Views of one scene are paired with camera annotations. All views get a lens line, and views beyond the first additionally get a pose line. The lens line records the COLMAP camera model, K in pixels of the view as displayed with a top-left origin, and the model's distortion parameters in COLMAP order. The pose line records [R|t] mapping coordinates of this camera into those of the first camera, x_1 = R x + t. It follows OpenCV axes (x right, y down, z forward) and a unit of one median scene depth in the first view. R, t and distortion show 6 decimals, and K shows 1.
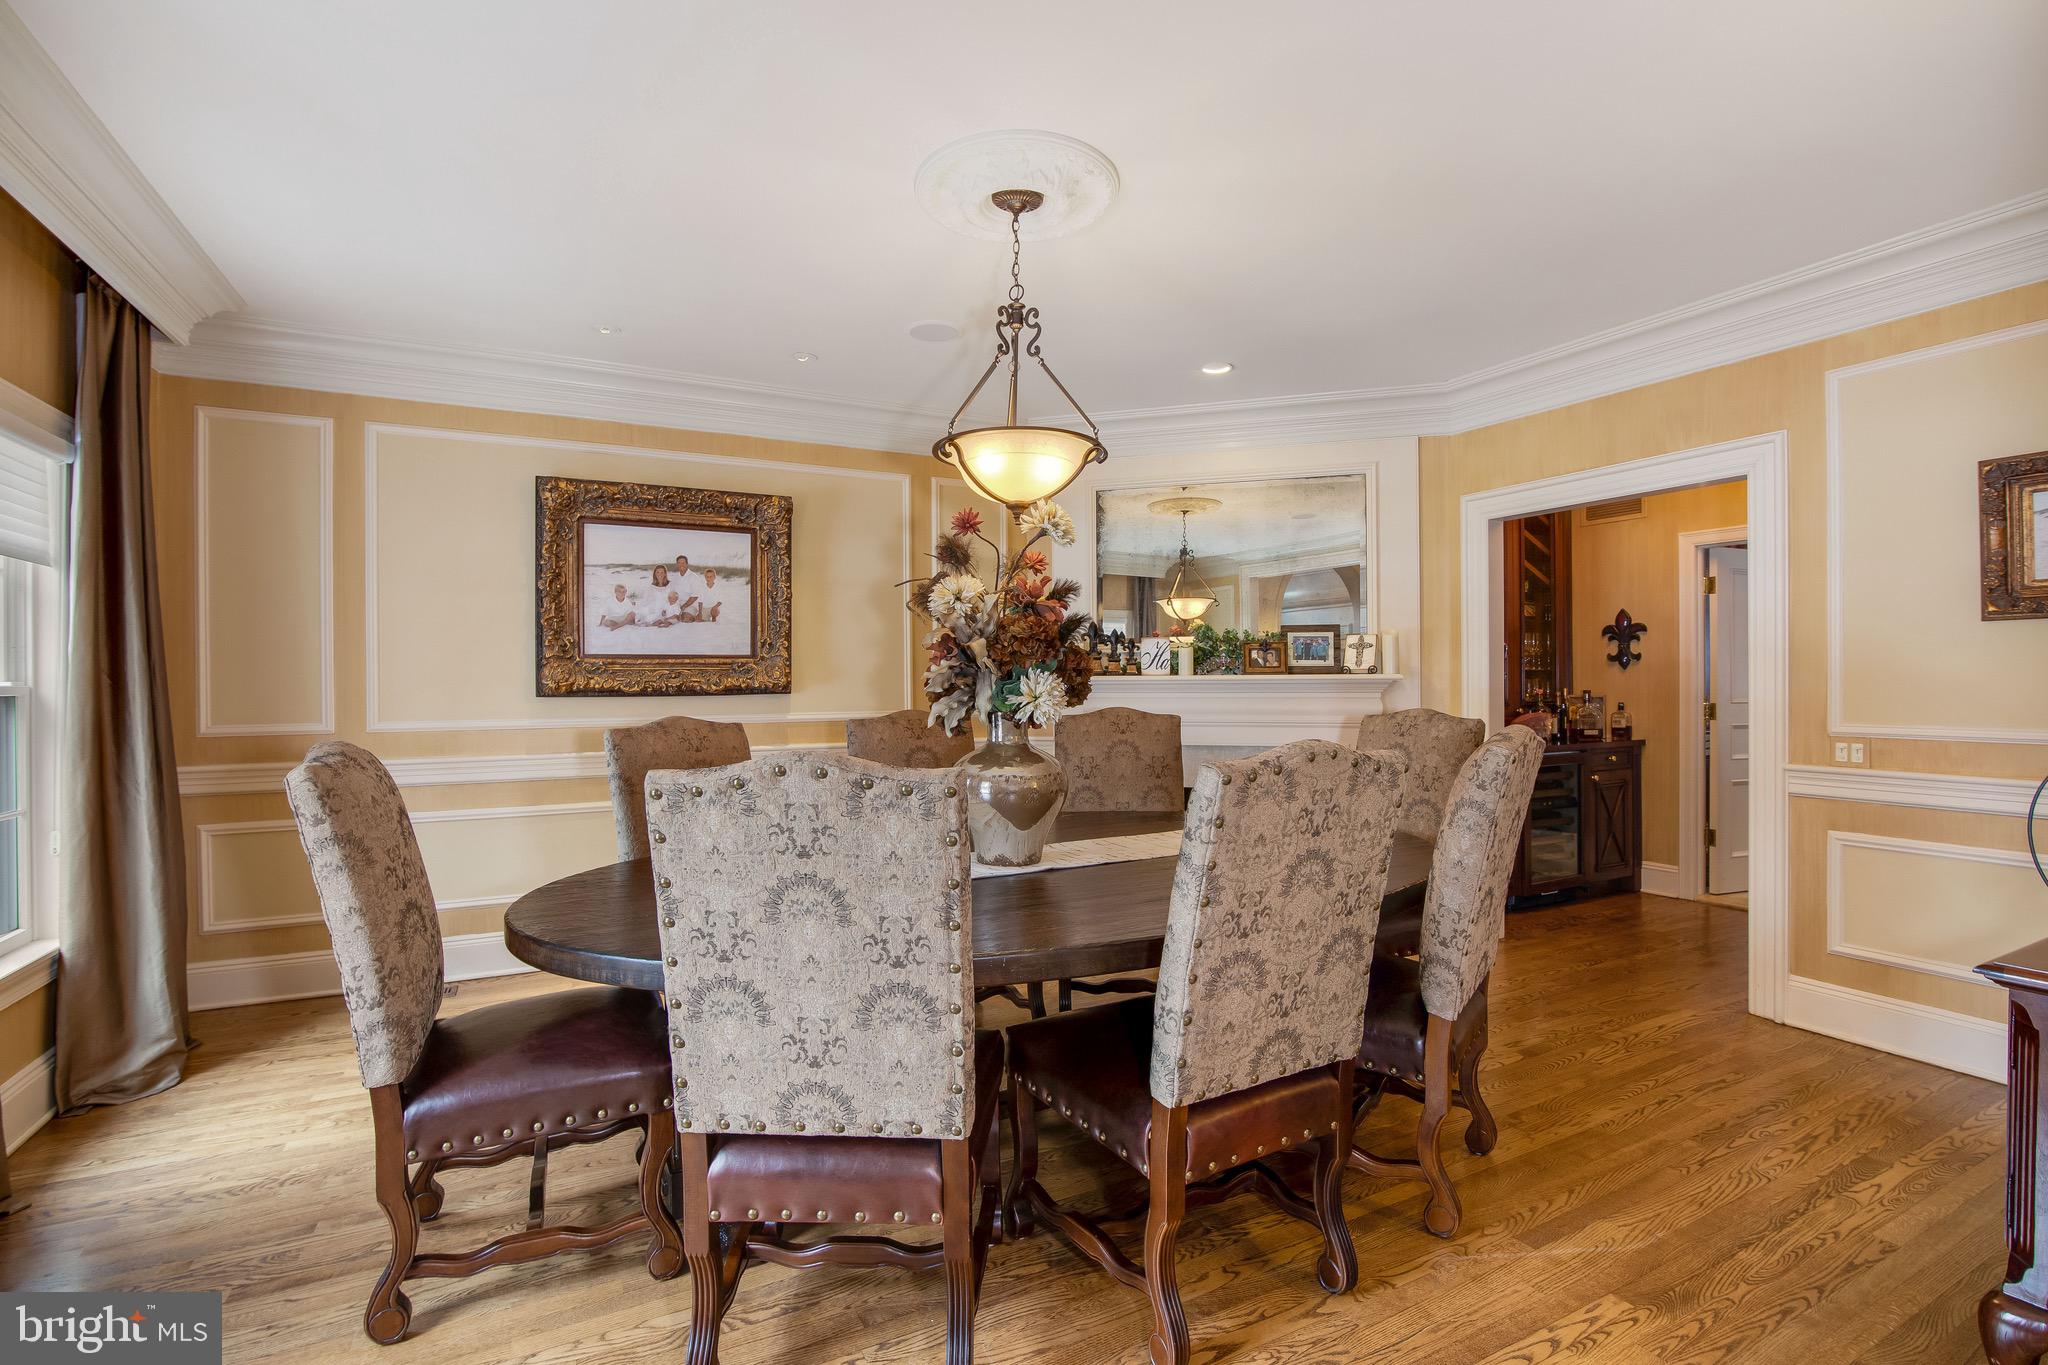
lens RADIAL K [[937.1, 0, 1017.9], [0, 937.1, 681.5], [0, 0, 1]] dist [-0.017145, 0.000407]
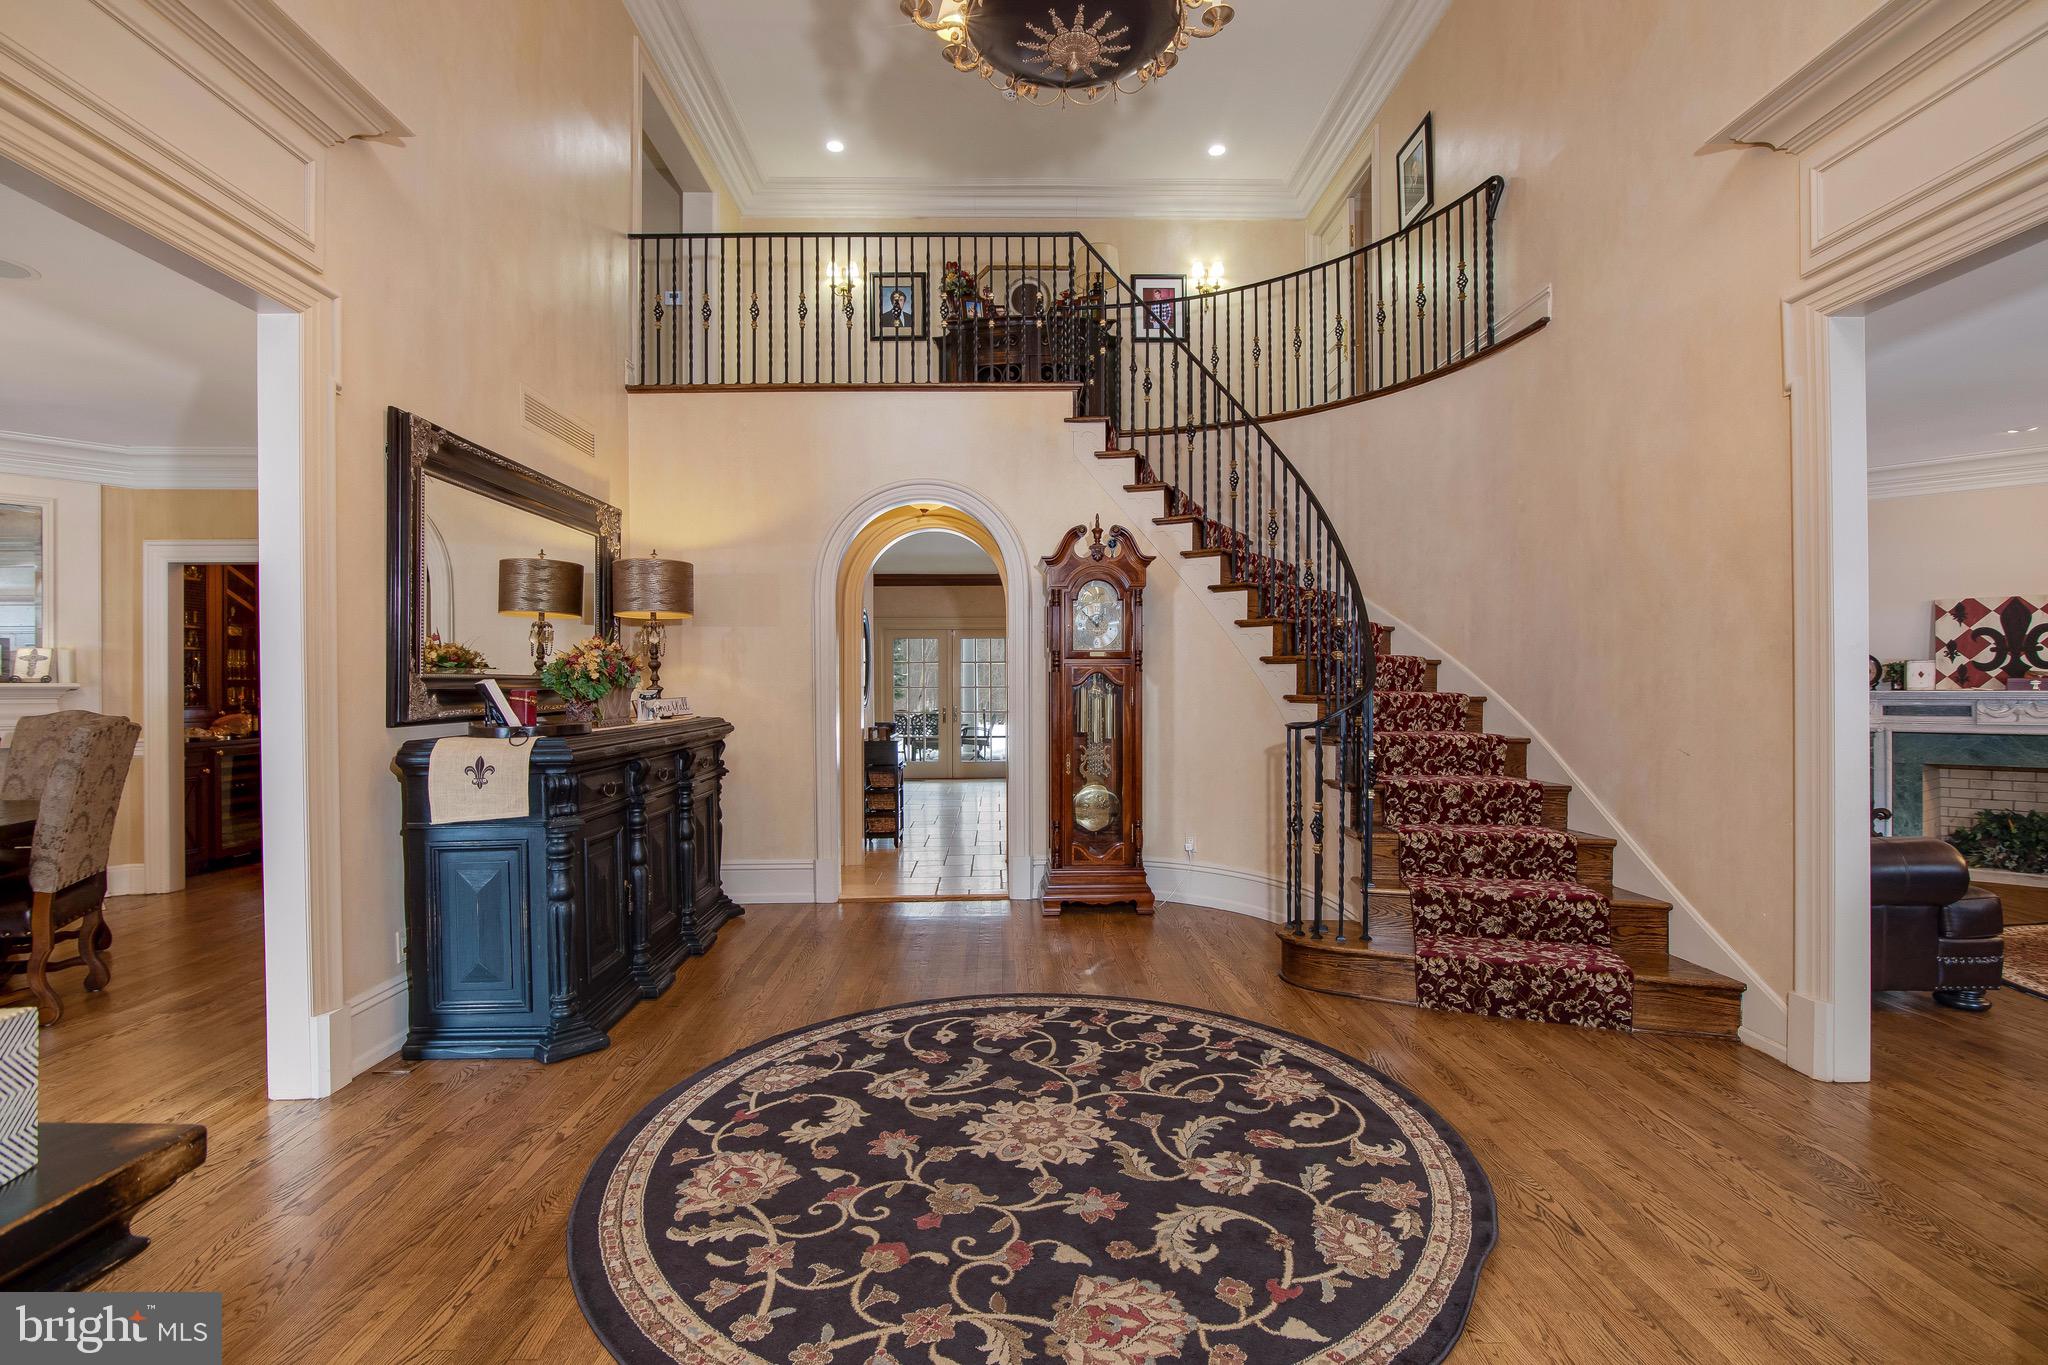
lens RADIAL K [[937.1, 0, 1029.1], [0, 937.1, 686.9], [0, 0, 1]] dist [-0.017145, 0.000407]
pose [[0.436582, 0.000348, 0.899665, -0.121114], [-0.000189, 1.000000, -0.000296, -0.002452], [-0.899665, -0.000041, 0.436582, -0.624947]]
